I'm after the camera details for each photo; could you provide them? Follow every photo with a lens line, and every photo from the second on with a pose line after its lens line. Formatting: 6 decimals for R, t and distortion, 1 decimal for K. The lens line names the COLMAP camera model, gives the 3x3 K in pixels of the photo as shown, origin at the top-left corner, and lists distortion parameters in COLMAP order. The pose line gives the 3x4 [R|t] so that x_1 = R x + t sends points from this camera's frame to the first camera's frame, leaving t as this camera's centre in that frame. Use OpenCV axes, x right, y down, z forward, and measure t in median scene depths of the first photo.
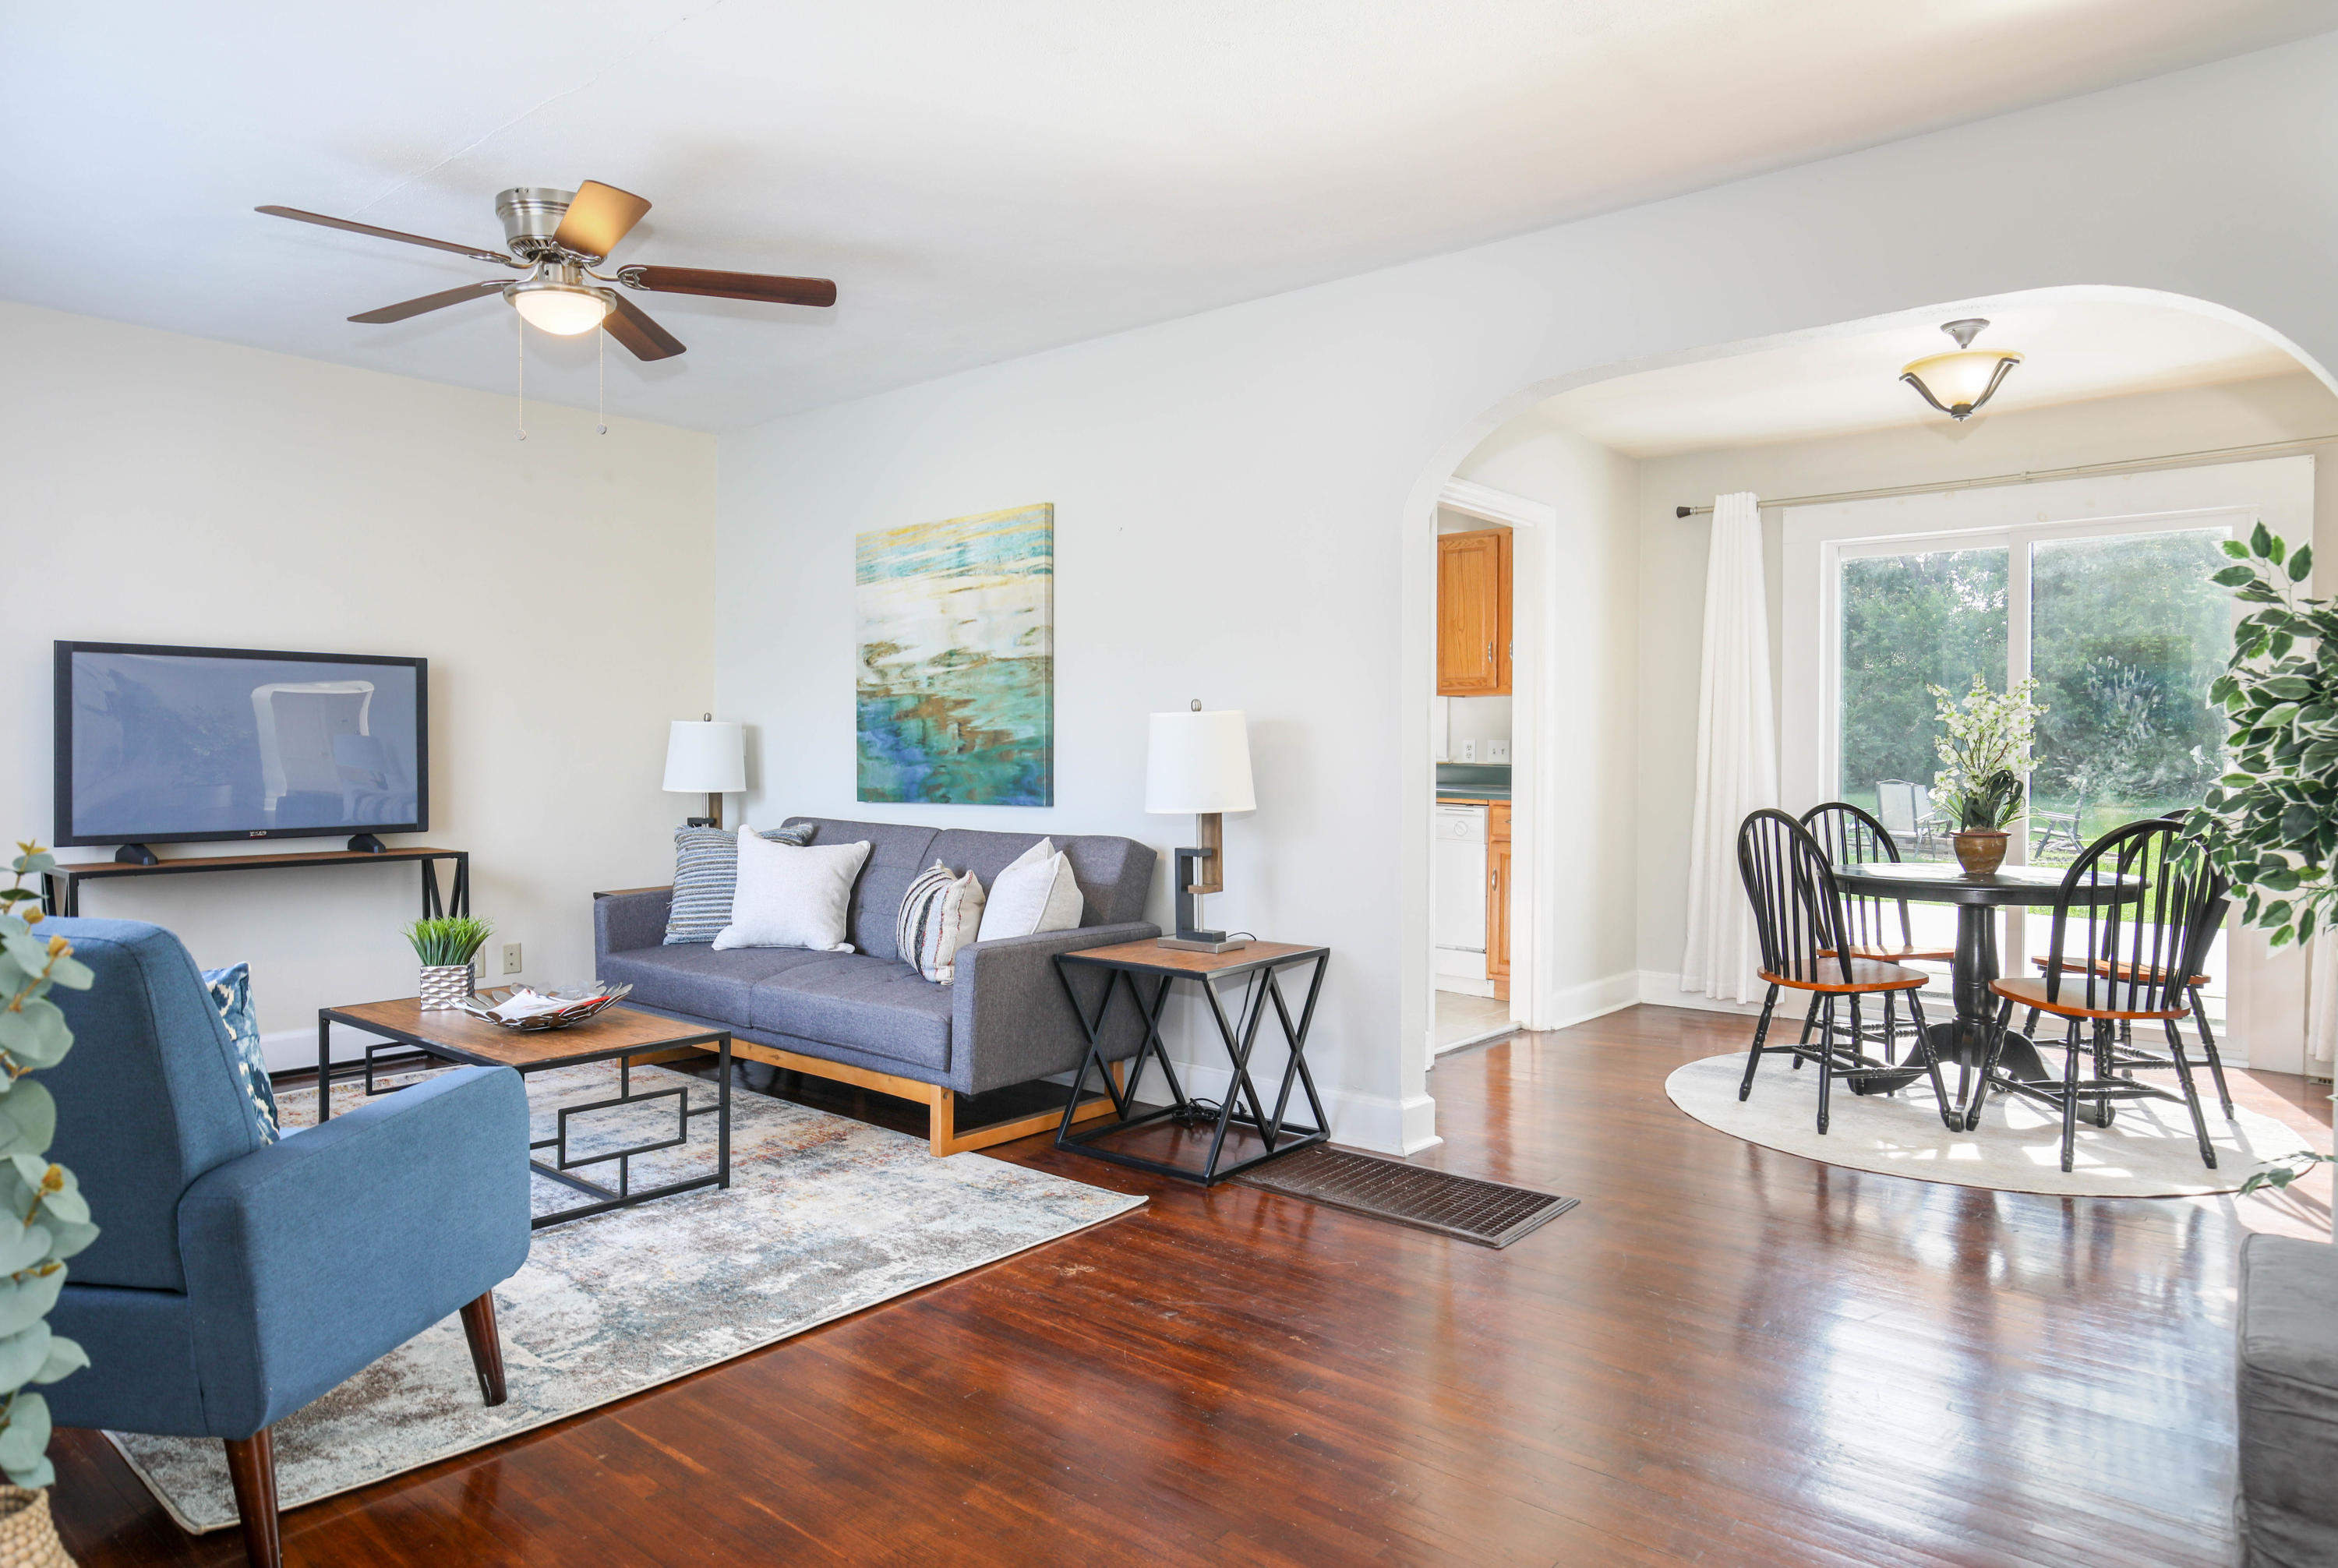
lens RADIAL K [[1459.7, 0, 1173.6], [0, 1459.7, 763.0], [0, 0, 1]] dist [0.000914, -0.002755]
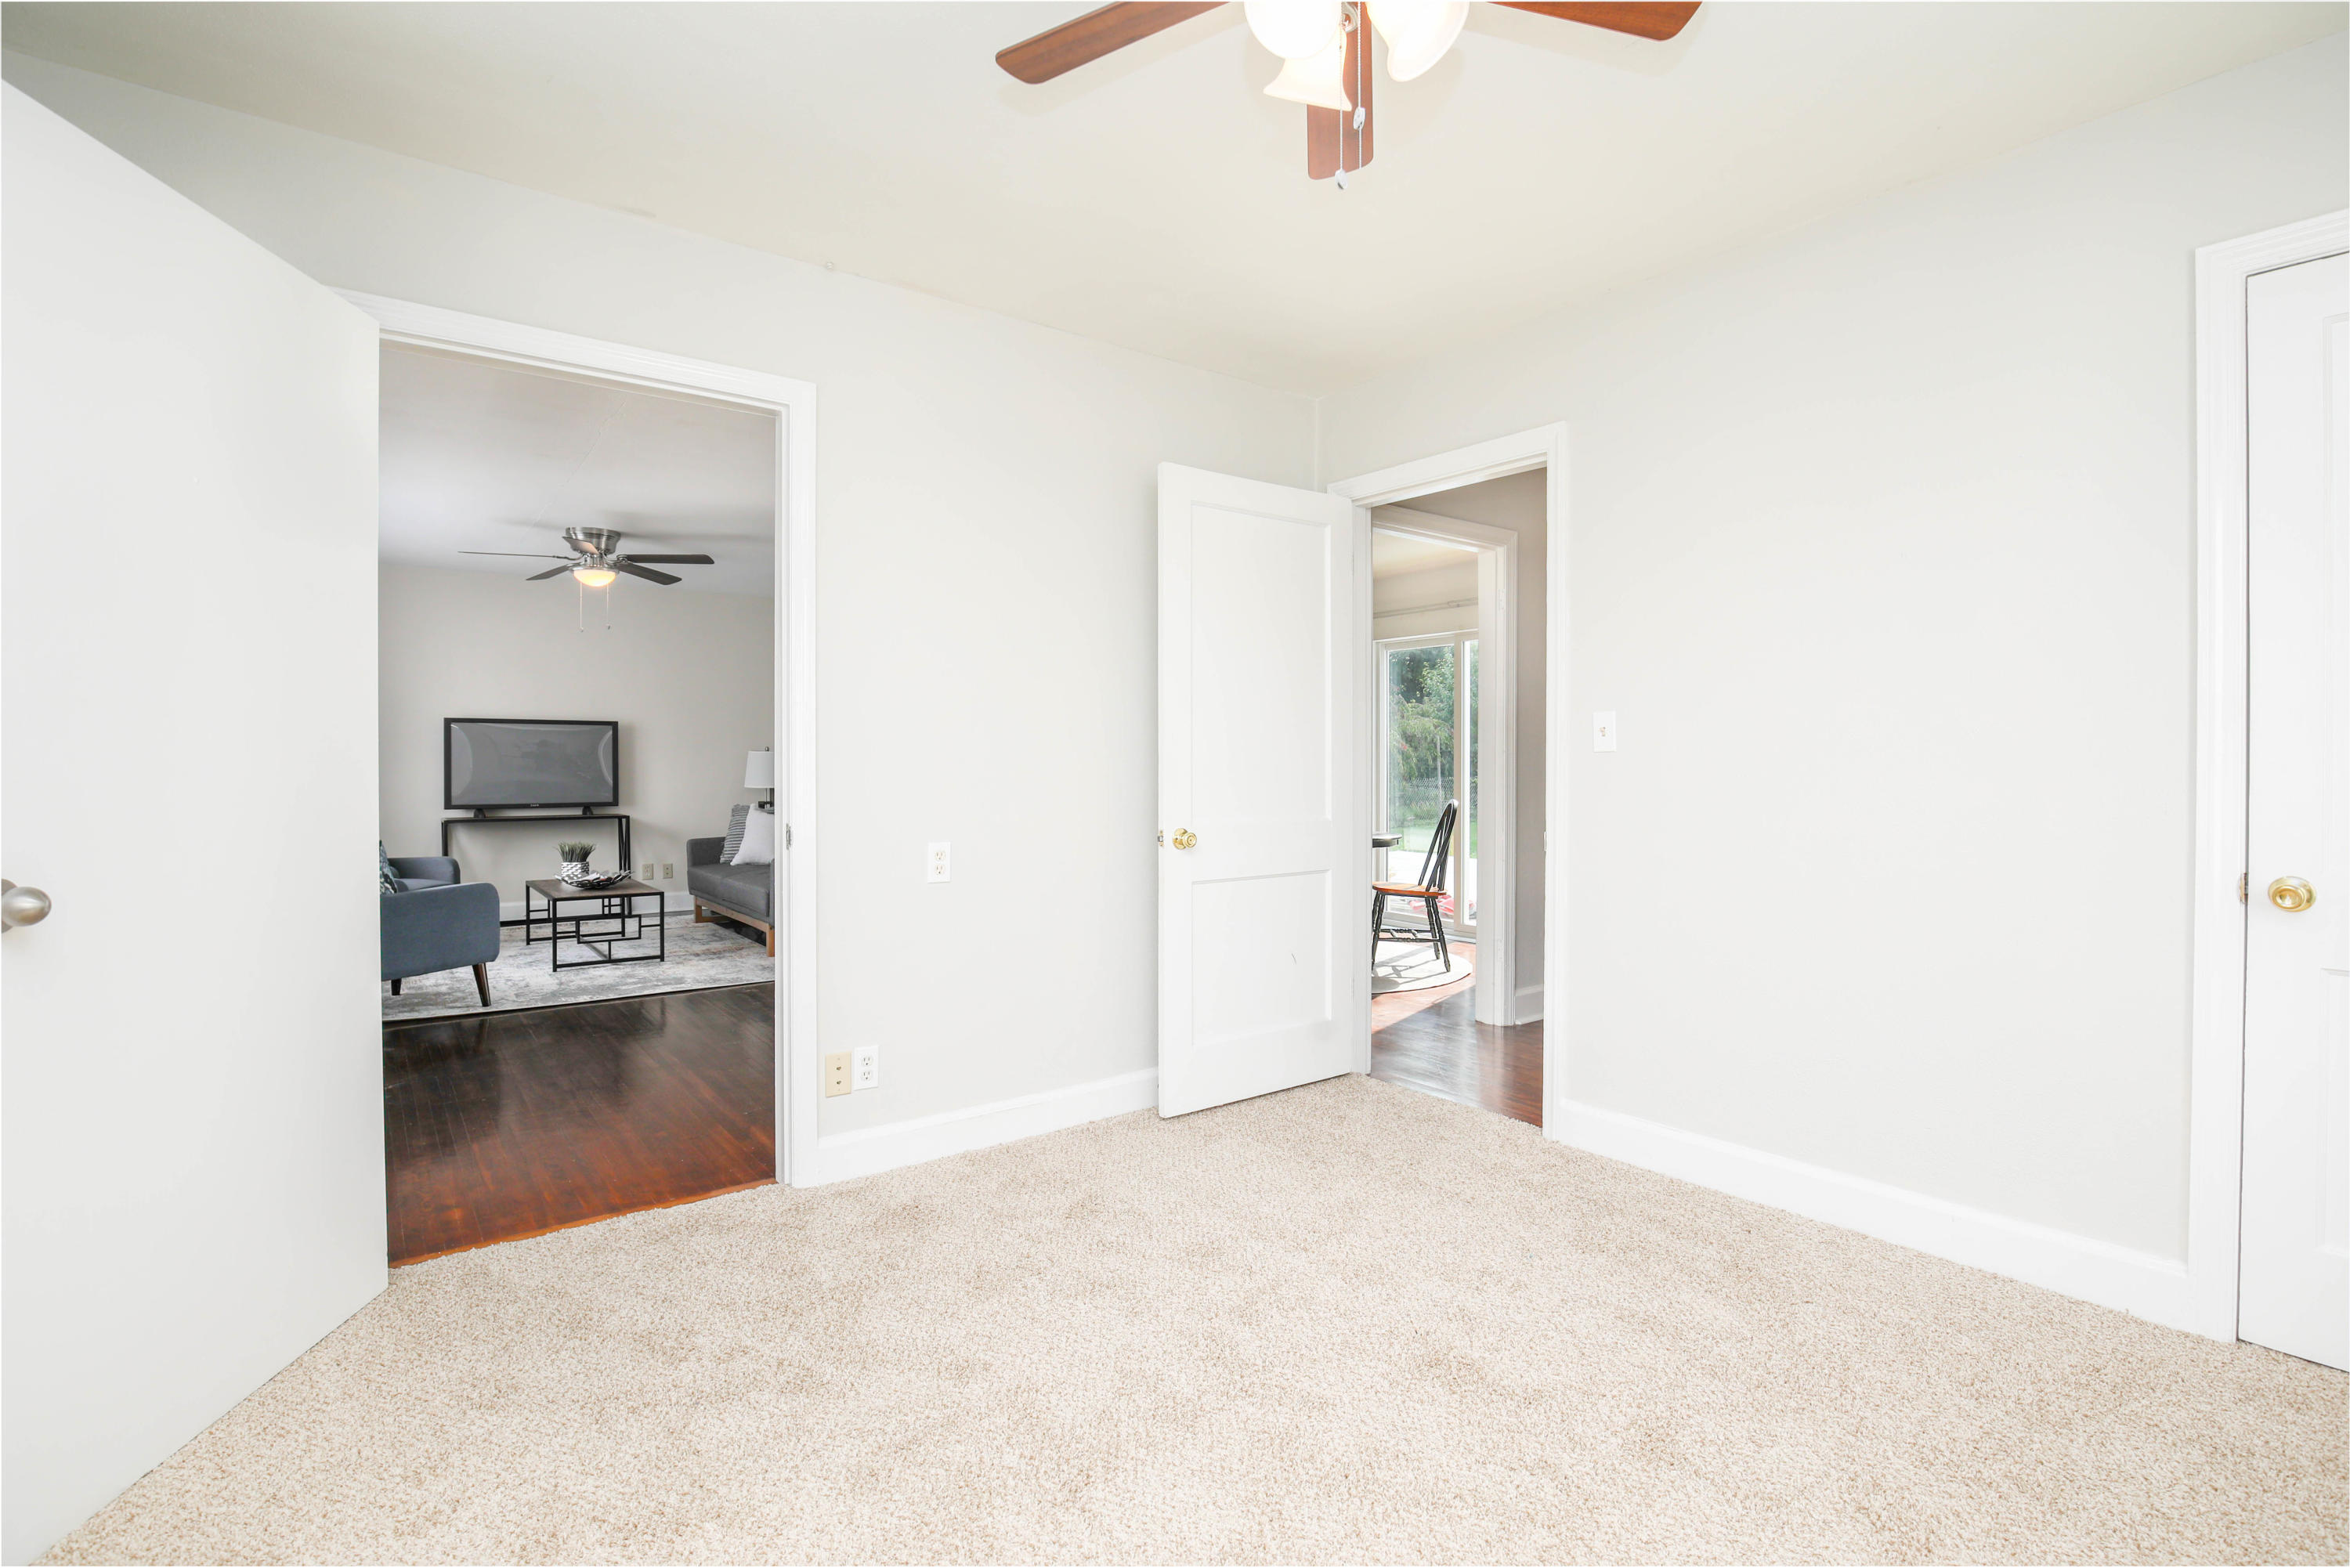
lens RADIAL K [[1103.3, 0, 1189.0], [0, 1103.3, 782.5], [0, 0, 1]] dist [-0.027853, 0.004155]
pose [[0.978715, 0.003626, -0.205193, 0.776963], [-0.002043, 0.999966, 0.007927, 0.000198], [0.205215, -0.007339, 0.978689, -0.454792]]
